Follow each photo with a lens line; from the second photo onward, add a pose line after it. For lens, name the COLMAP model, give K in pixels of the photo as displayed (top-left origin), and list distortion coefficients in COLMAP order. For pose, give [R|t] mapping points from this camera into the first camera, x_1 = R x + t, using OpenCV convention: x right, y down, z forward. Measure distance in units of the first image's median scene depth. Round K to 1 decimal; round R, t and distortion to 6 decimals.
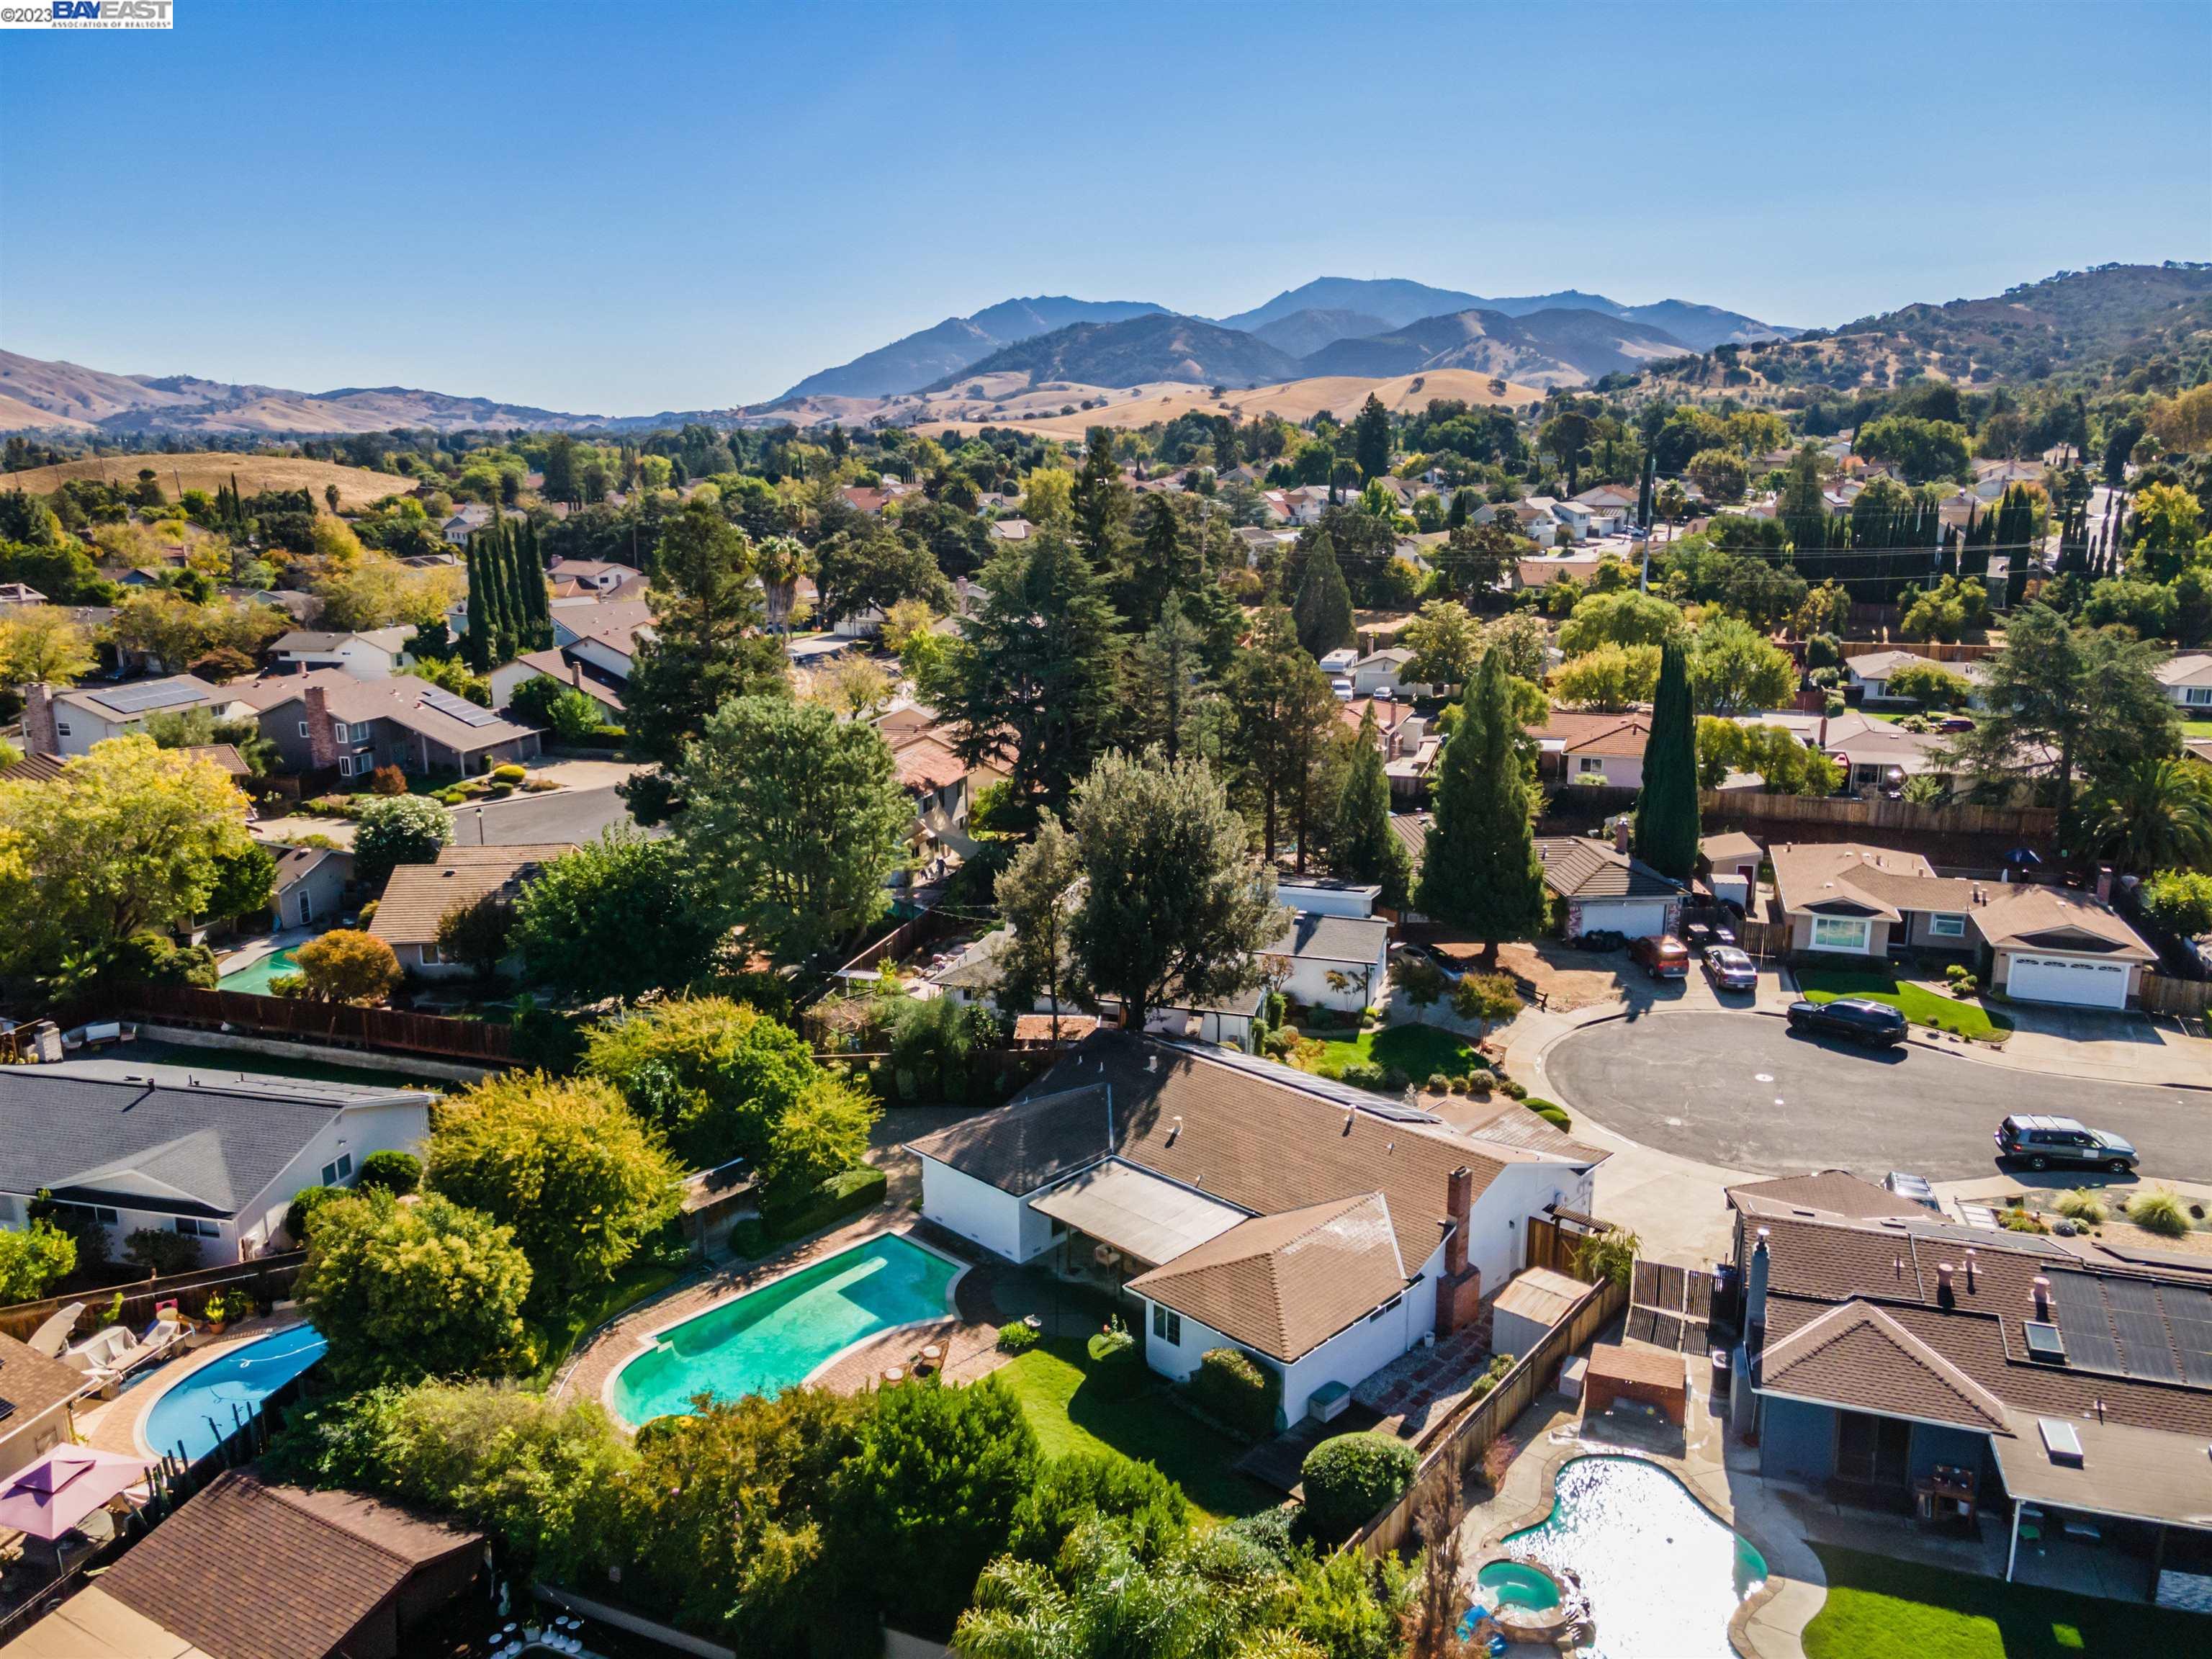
lens RADIAL K [[1525.1, 0, 1106.0], [0, 1525.1, 829.5], [0, 0, 1]] dist [0.062796, -0.127448]
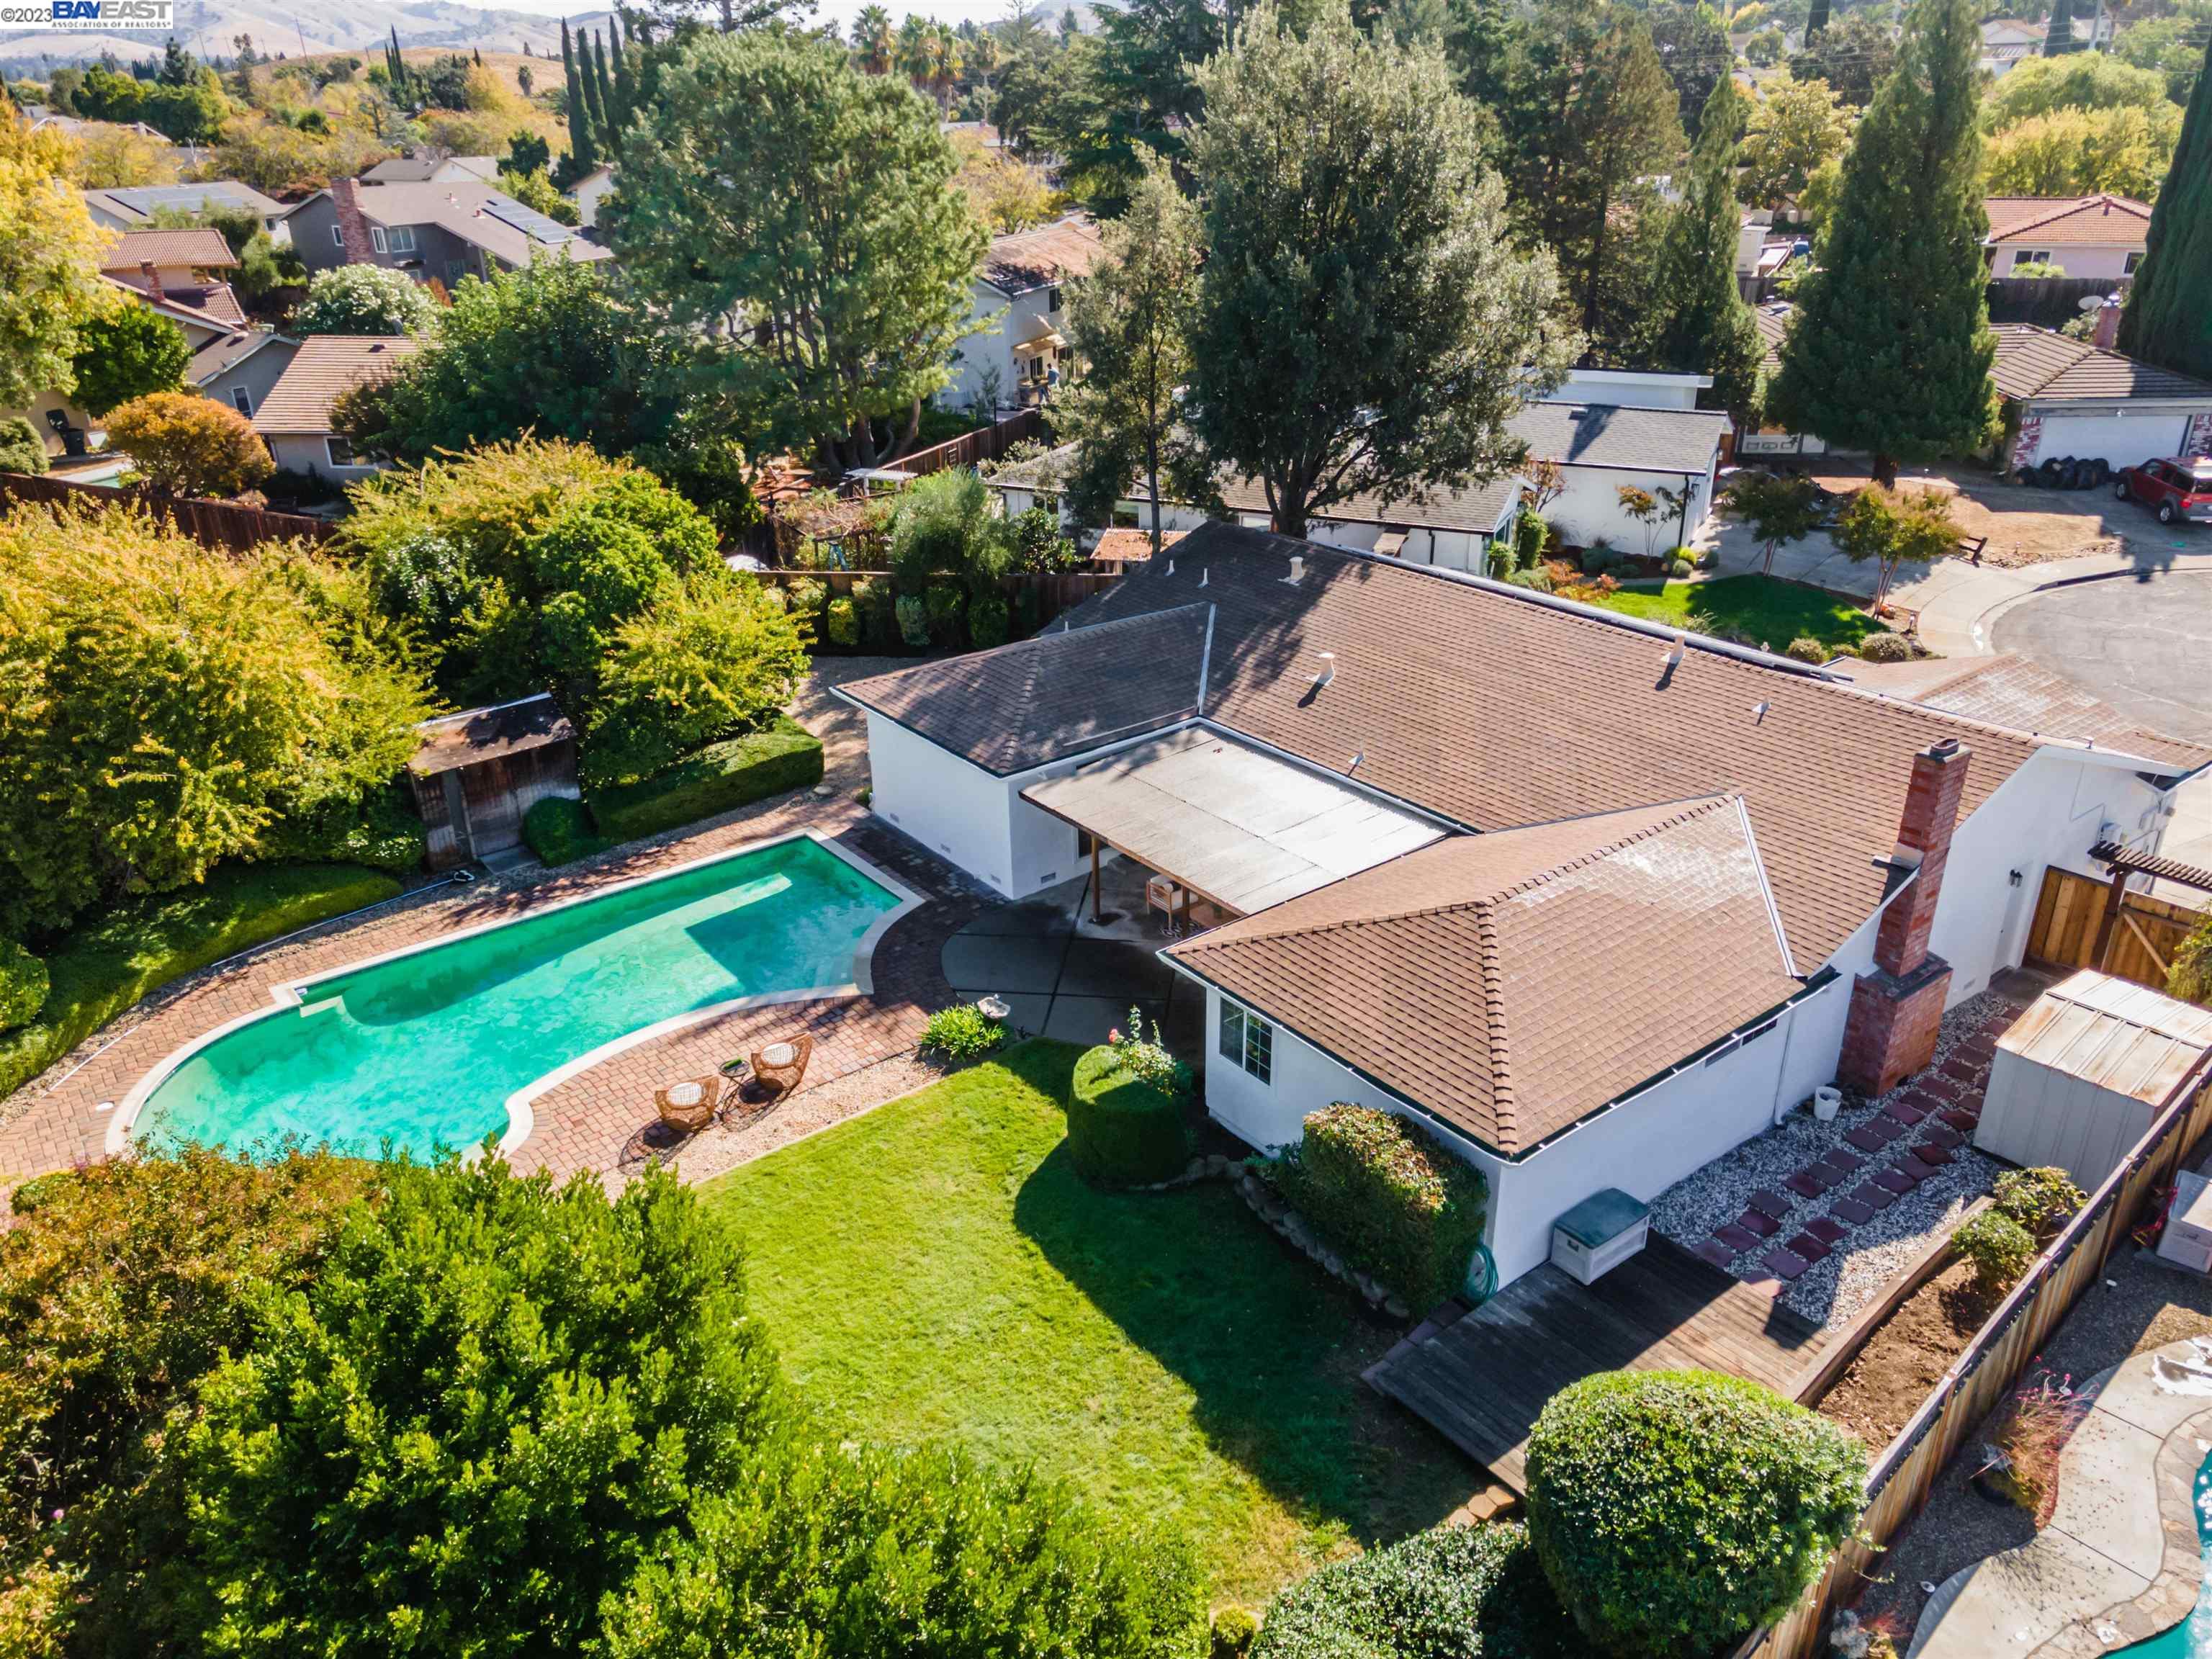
lens RADIAL K [[1552.8, 0, 1106.0], [0, 1552.8, 829.5], [0, 0, 1]] dist [0.053227, -0.032710]
pose [[0.988349, 0.050582, -0.143557, 0.053745], [-0.018216, 0.975695, 0.218374, 0.137106], [0.151114, -0.213214, 0.965248, 0.475453]]
